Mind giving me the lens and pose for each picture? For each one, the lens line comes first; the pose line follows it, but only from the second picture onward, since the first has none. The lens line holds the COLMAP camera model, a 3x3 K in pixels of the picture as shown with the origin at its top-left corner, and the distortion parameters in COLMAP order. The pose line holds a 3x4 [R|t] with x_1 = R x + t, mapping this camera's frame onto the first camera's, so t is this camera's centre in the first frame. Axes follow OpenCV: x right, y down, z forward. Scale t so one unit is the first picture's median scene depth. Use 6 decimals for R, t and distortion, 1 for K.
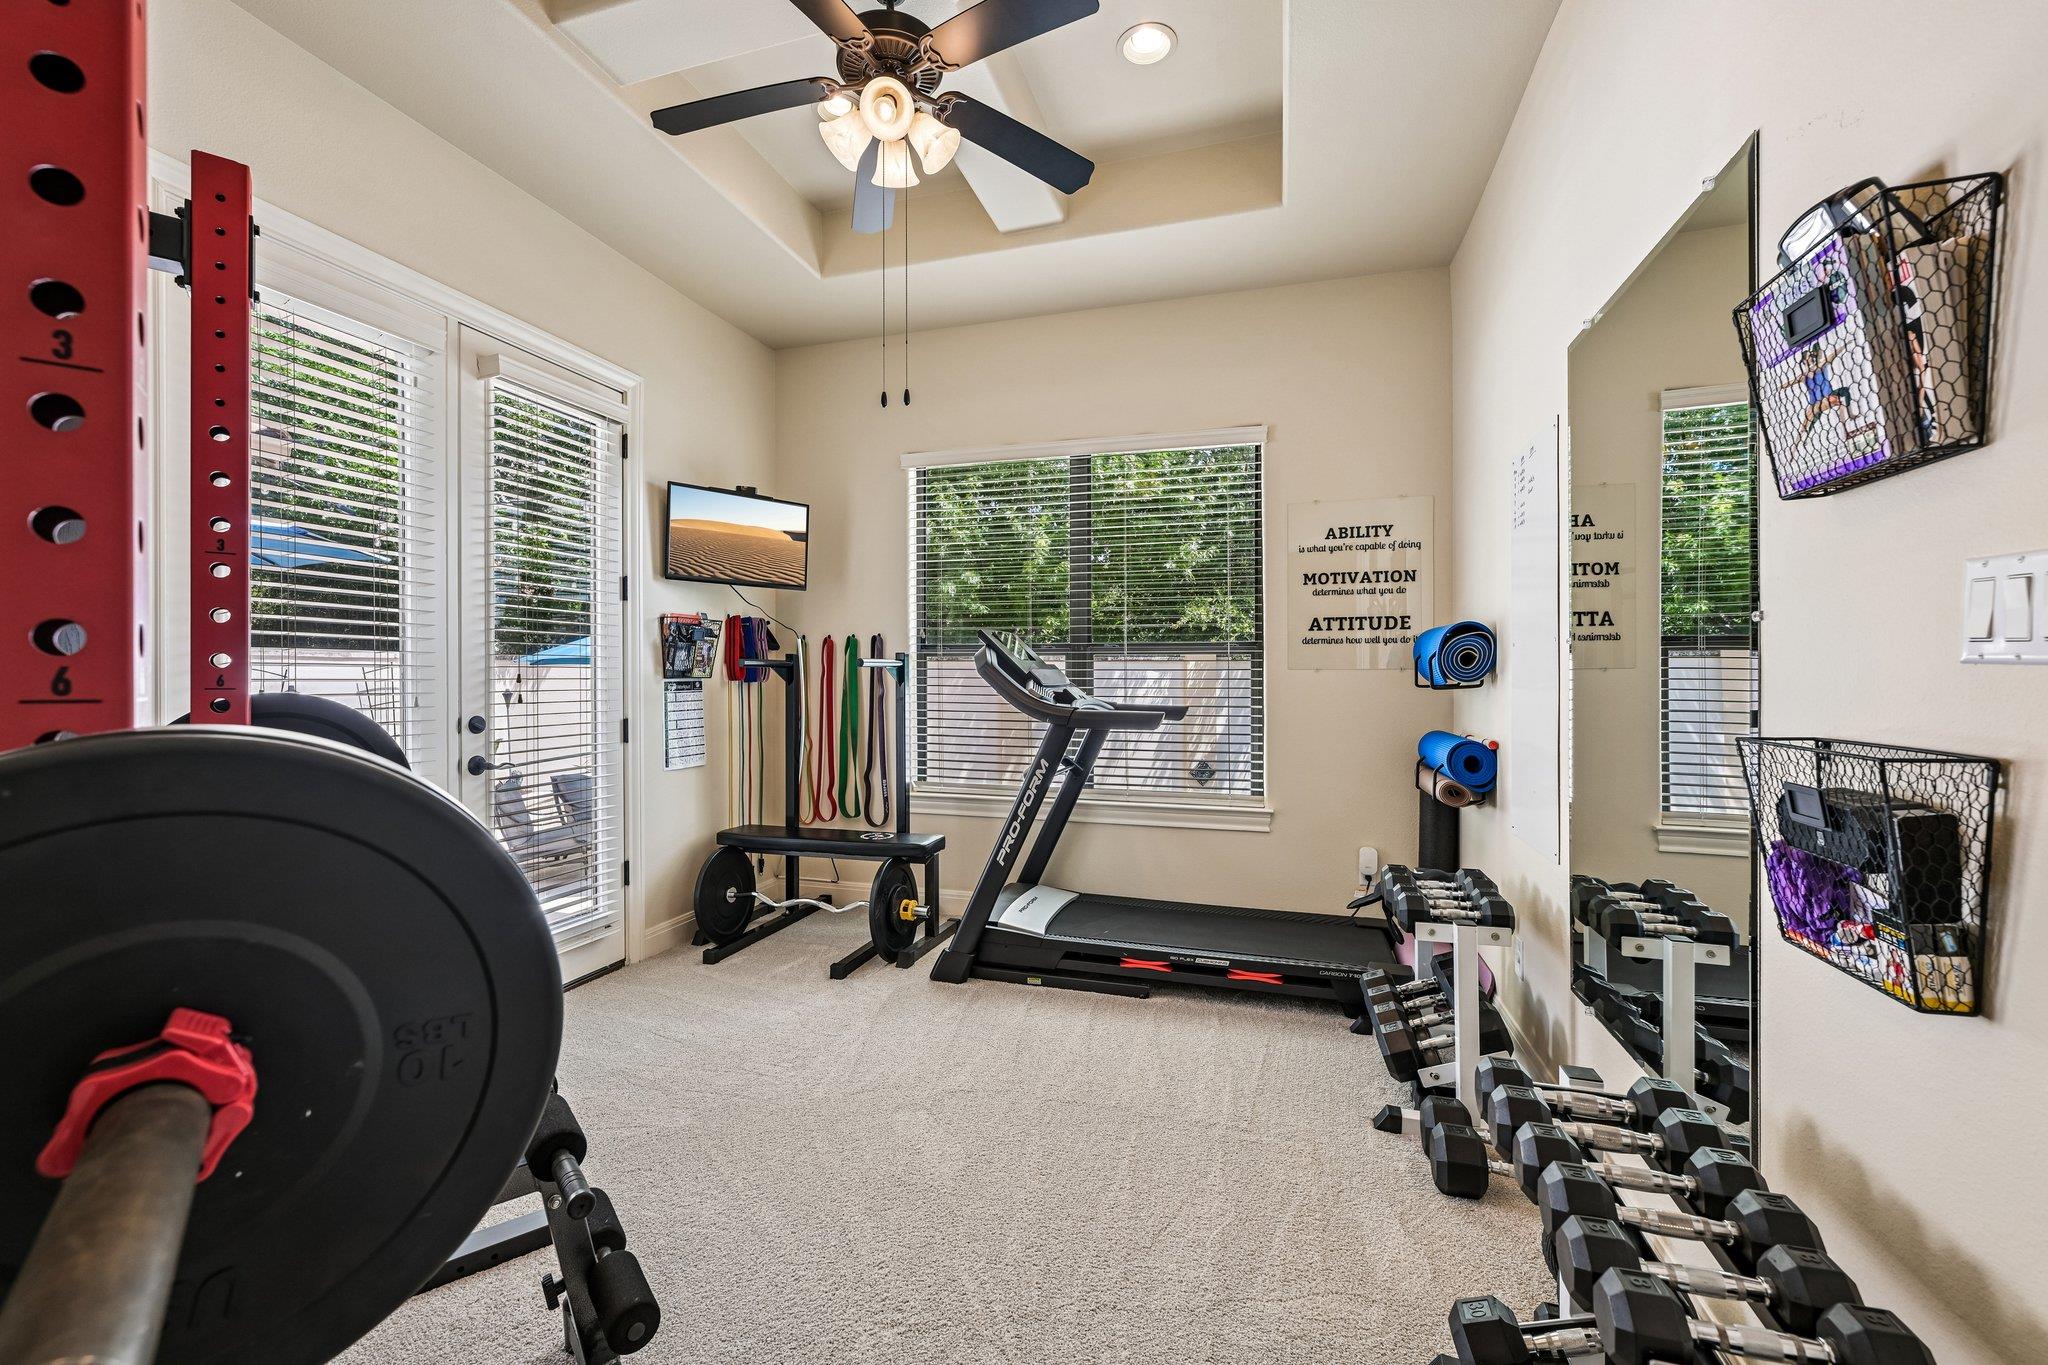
lens RADIAL K [[850.1, 0, 1024.0], [0, 850.1, 682.5], [0, 0, 1]] dist [-0.000847, -0.000515]
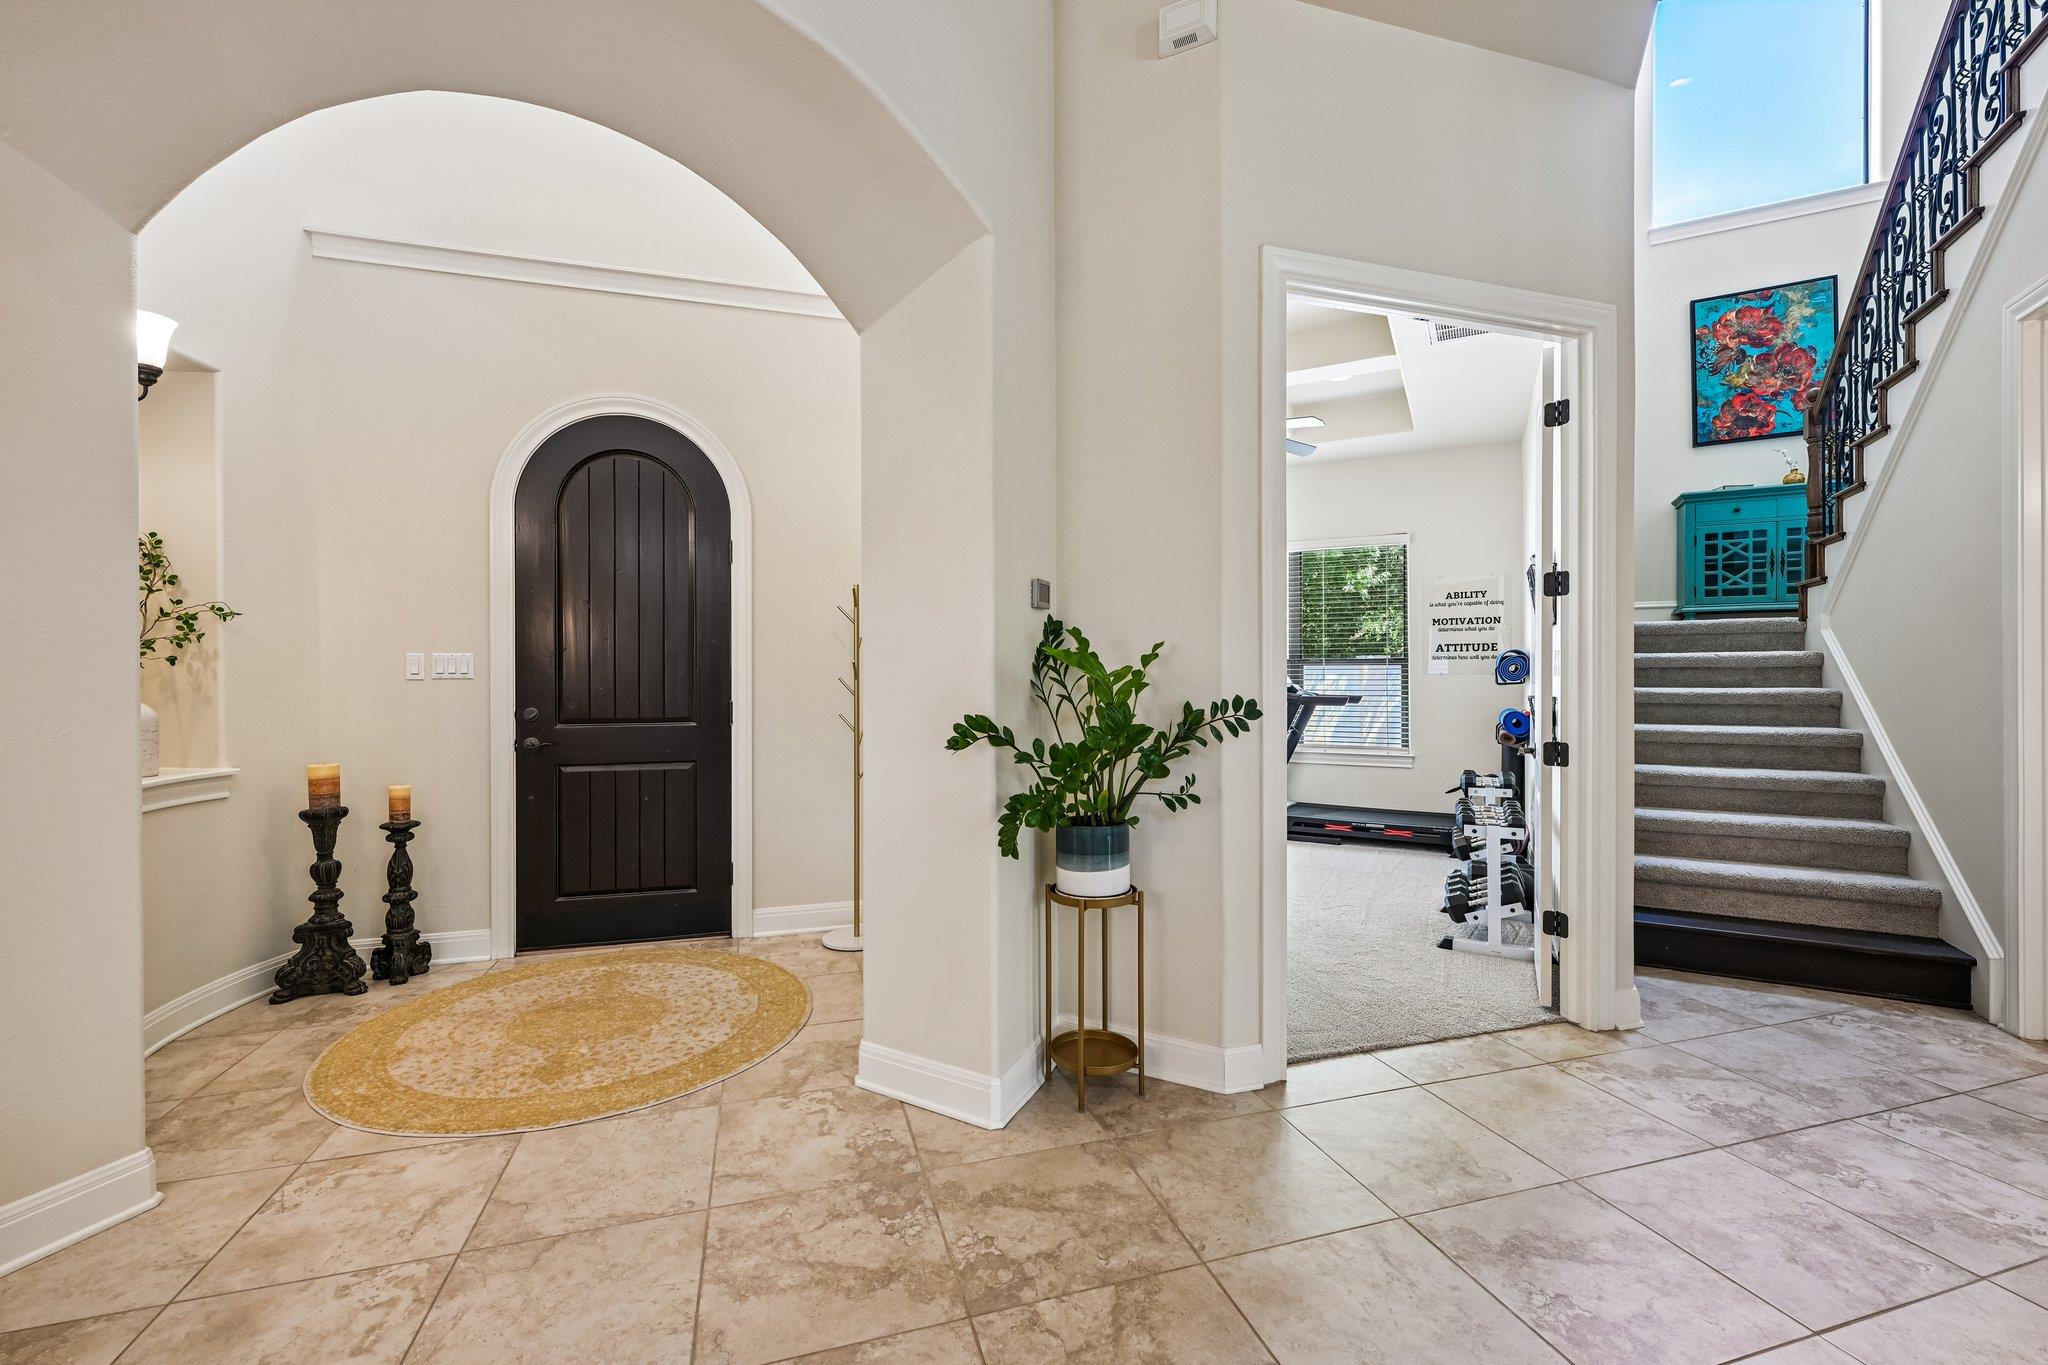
lens RADIAL K [[850.1, 0, 1024.0], [0, 850.1, 682.5], [0, 0, 1]] dist [-0.000847, -0.000515]
pose [[0.981576, -0.001800, -0.191064, -0.161451], [0.001650, 0.999998, -0.000943, 0.001840], [0.191066, 0.000610, 0.981577, -0.881407]]
